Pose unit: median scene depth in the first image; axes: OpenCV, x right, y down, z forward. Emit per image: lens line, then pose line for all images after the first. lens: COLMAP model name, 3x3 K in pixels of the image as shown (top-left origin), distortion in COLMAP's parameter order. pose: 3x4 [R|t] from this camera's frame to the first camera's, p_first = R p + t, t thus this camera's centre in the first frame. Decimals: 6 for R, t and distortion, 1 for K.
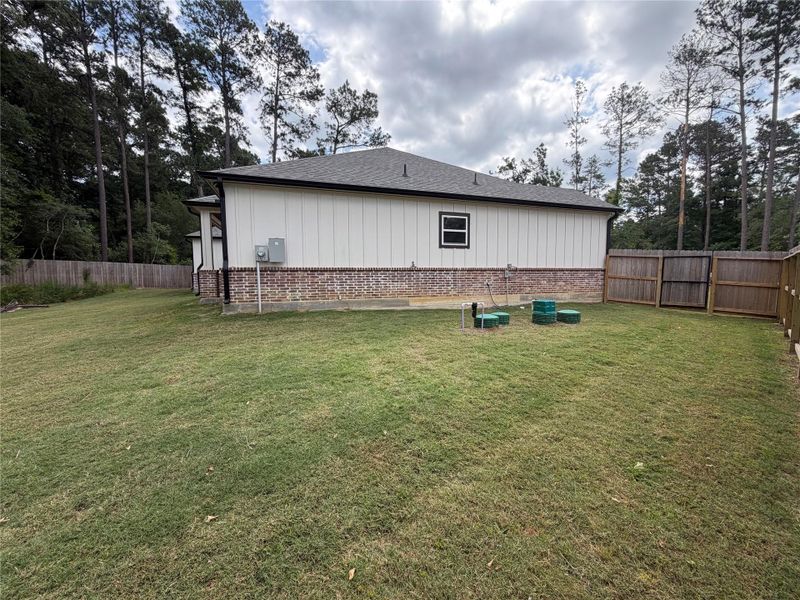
lens RADIAL K [[318.3, 0, 401.4], [0, 318.3, 298.6], [0, 0, 1]] dist [0.000188, 0.000261]
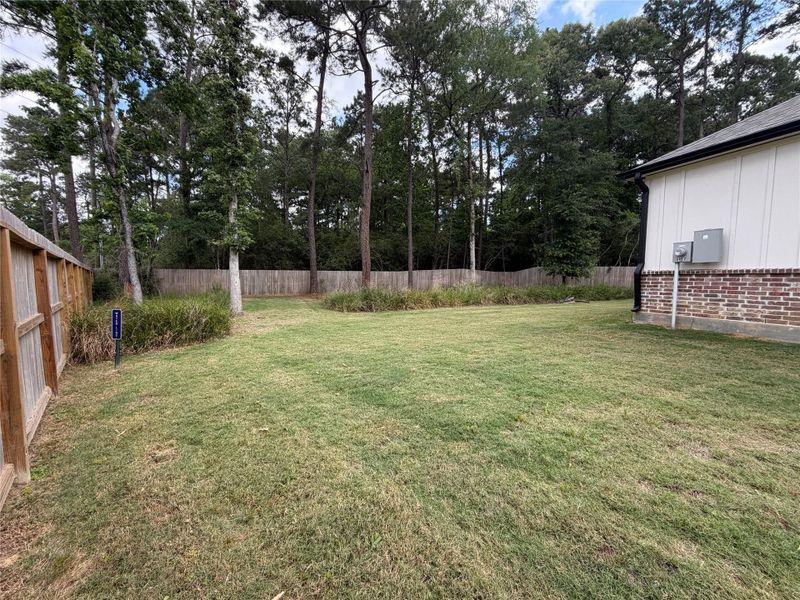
lens RADIAL K [[318.3, 0, 400.0], [0, 318.3, 299.9], [0, 0, 1]] dist [0.000188, 0.000261]
pose [[0.031623, 0.073551, -0.996790, 0.314944], [-0.079953, 0.994279, 0.070829, -0.025882], [0.996297, 0.077457, 0.037323, 0.283553]]
